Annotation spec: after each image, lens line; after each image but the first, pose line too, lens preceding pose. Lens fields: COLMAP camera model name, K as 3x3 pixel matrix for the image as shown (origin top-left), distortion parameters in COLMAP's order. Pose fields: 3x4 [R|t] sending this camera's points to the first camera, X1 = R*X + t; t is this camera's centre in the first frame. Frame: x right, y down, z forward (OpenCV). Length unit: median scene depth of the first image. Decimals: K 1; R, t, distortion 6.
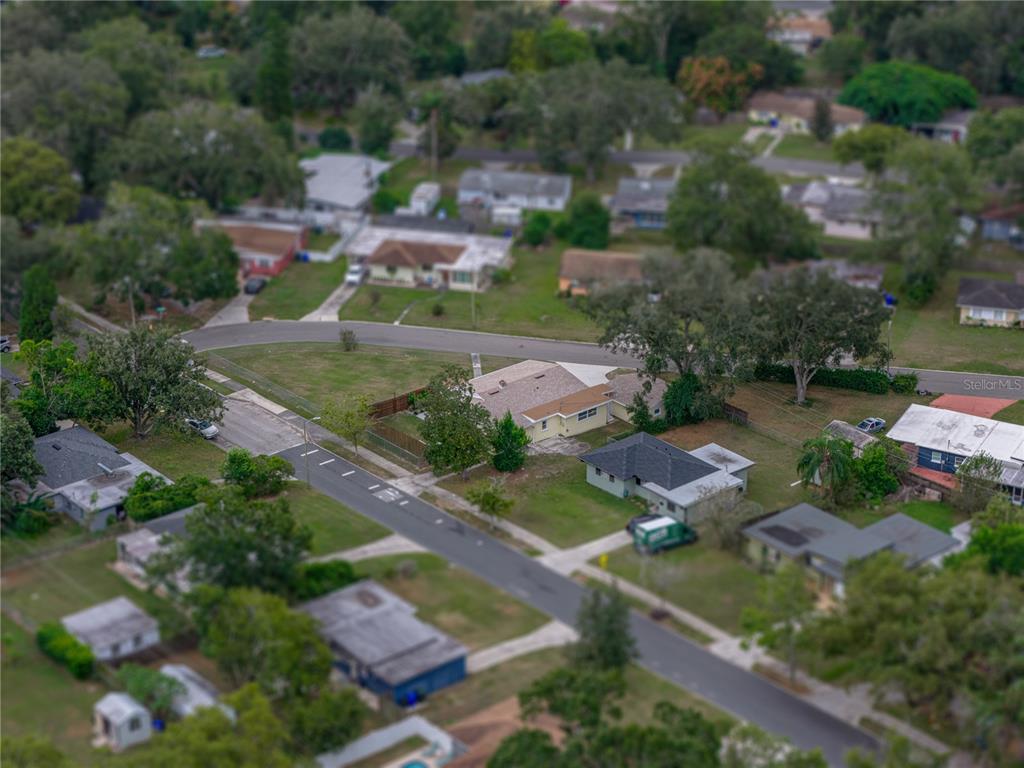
lens RADIAL K [[2192.5, 0, 515.9], [0, 2192.5, 381.6], [0, 0, 1]] dist [-0.304318, 1.895538]
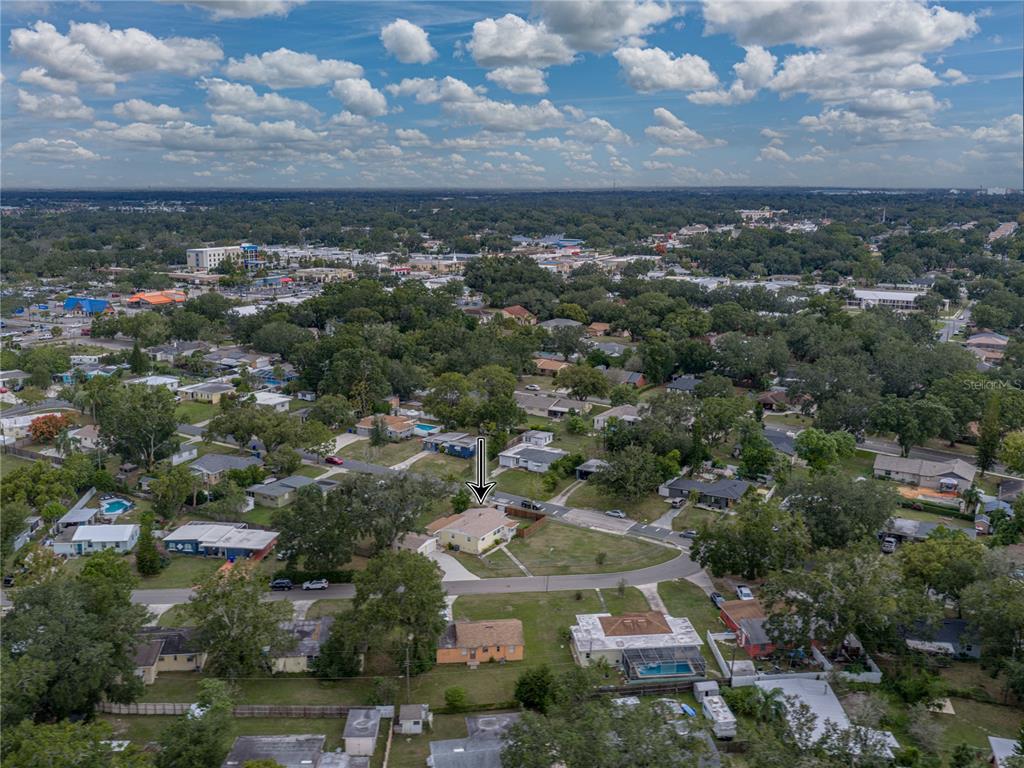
lens RADIAL K [[975.2, 0, 512.0], [0, 975.2, 384.0], [0, 0, 1]] dist [0.003829, 0.001524]
pose [[-0.943479, 0.066734, -0.324644, 0.246155], [-0.135203, 0.816816, 0.560831, -0.597636], [0.302601, 0.573025, -0.761626, 1.640626]]
